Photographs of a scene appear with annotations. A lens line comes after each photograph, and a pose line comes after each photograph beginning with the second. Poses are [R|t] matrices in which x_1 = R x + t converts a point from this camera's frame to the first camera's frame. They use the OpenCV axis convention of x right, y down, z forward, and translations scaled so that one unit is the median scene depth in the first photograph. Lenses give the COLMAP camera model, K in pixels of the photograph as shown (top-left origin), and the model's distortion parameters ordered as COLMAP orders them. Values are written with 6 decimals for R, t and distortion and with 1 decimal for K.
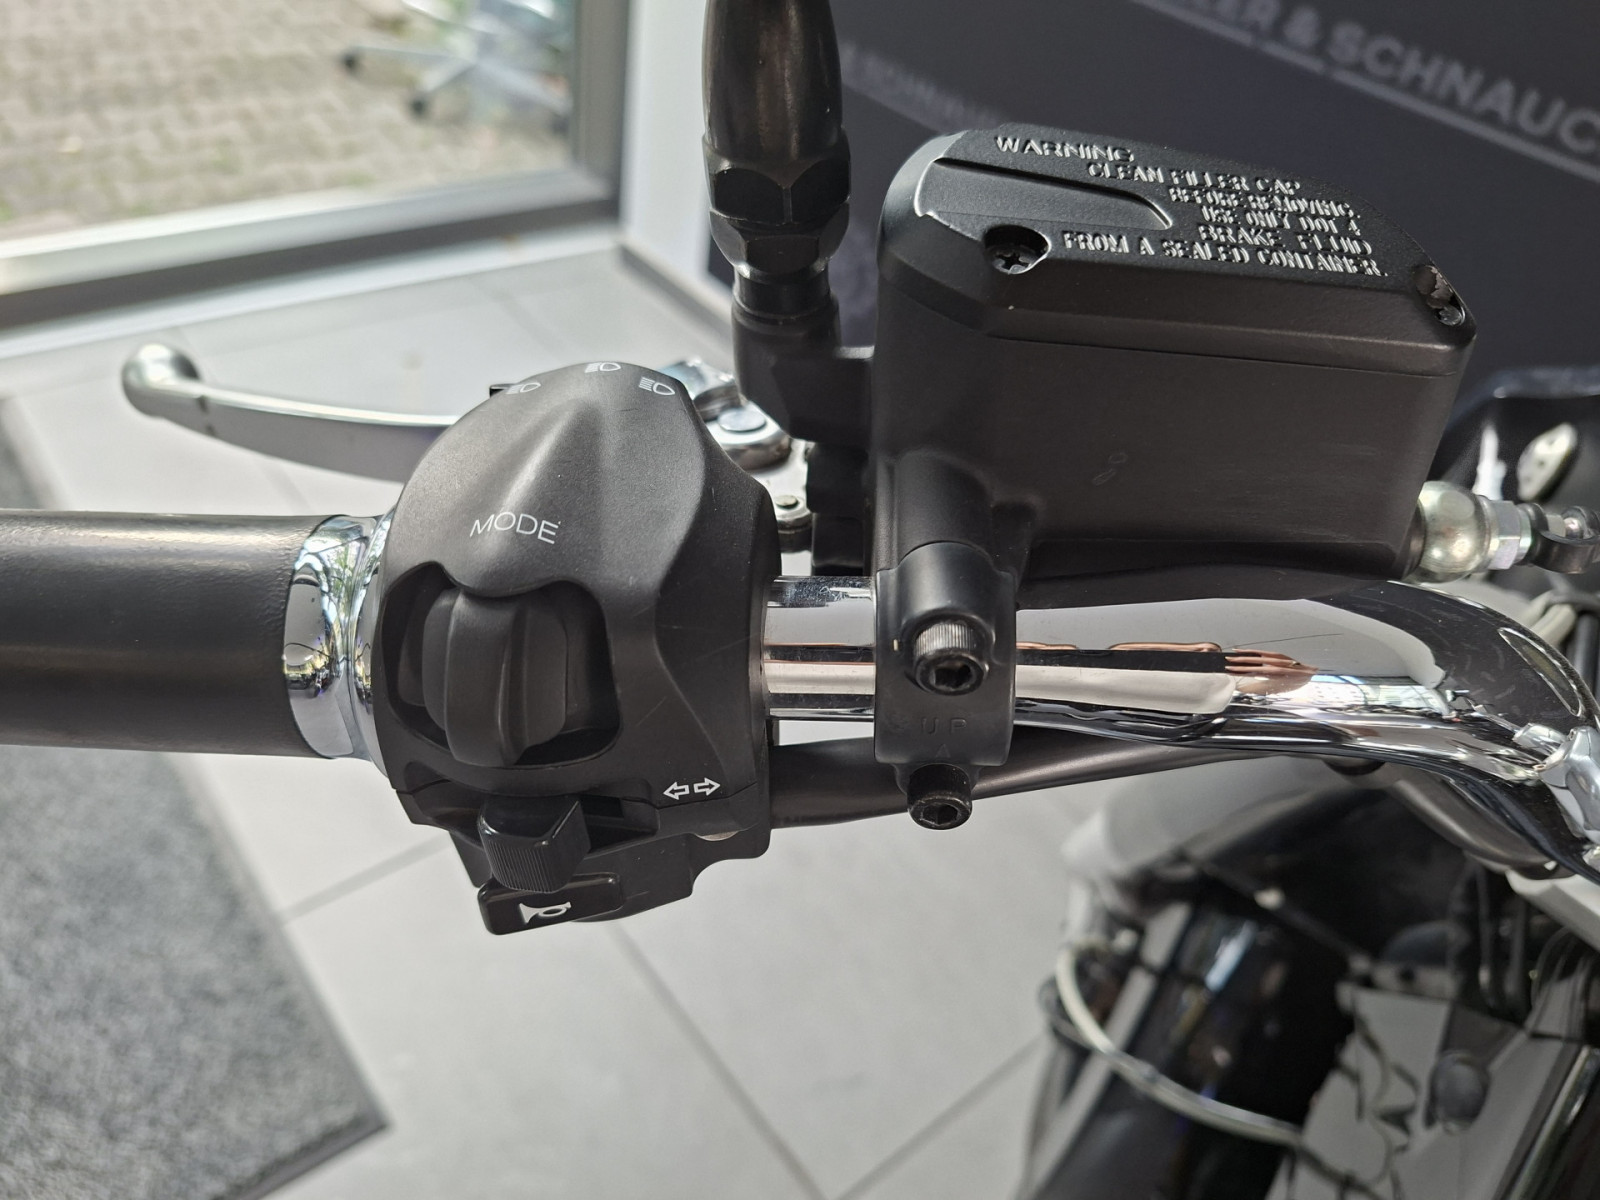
lens RADIAL K [[1097.3, 0, 804.8], [0, 1097.3, 615.8], [0, 0, 1]] dist [0.097351, -0.123354]
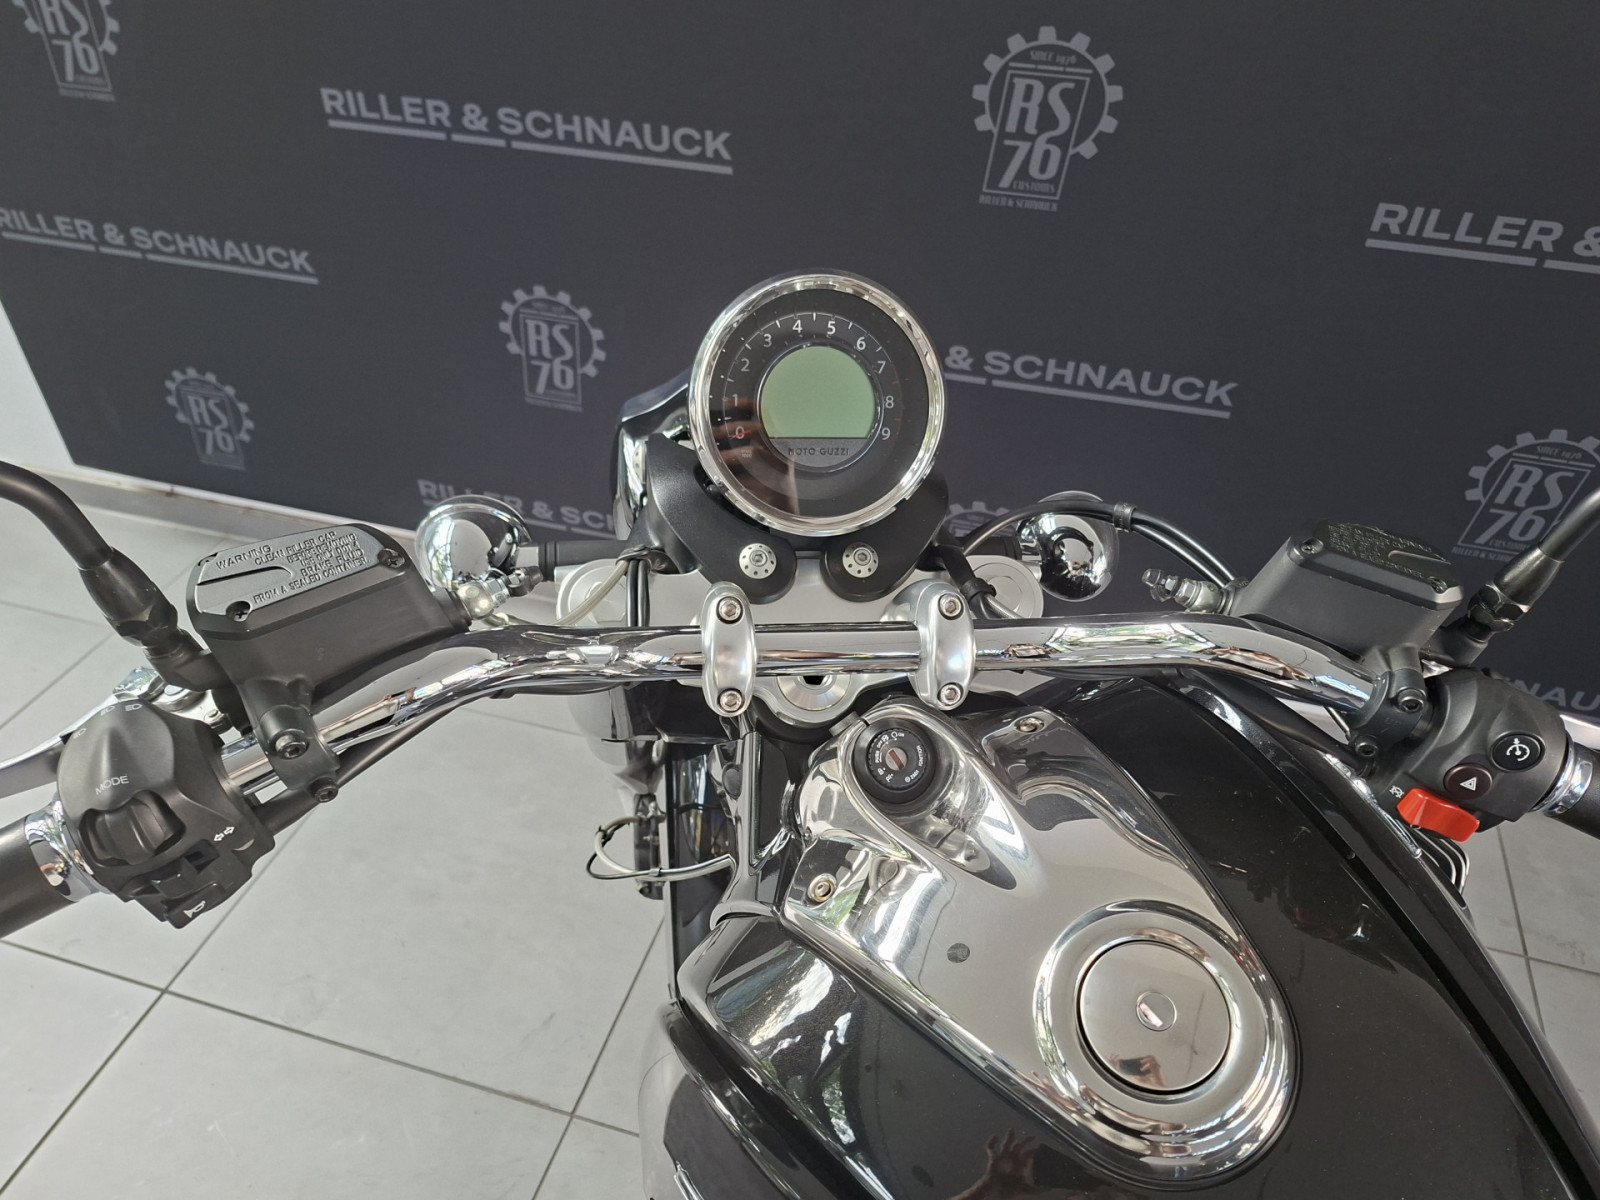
lens RADIAL K [[1084.7, 0, 796.6], [0, 1084.7, 640.5], [0, 0, 1]] dist [-0.004101, -0.003355]
pose [[0.818892, -0.455840, 0.348750, 0.316279], [0.437043, 0.889112, 0.135920, -0.013548], [-0.372035, 0.041115, 0.927308, -1.888120]]
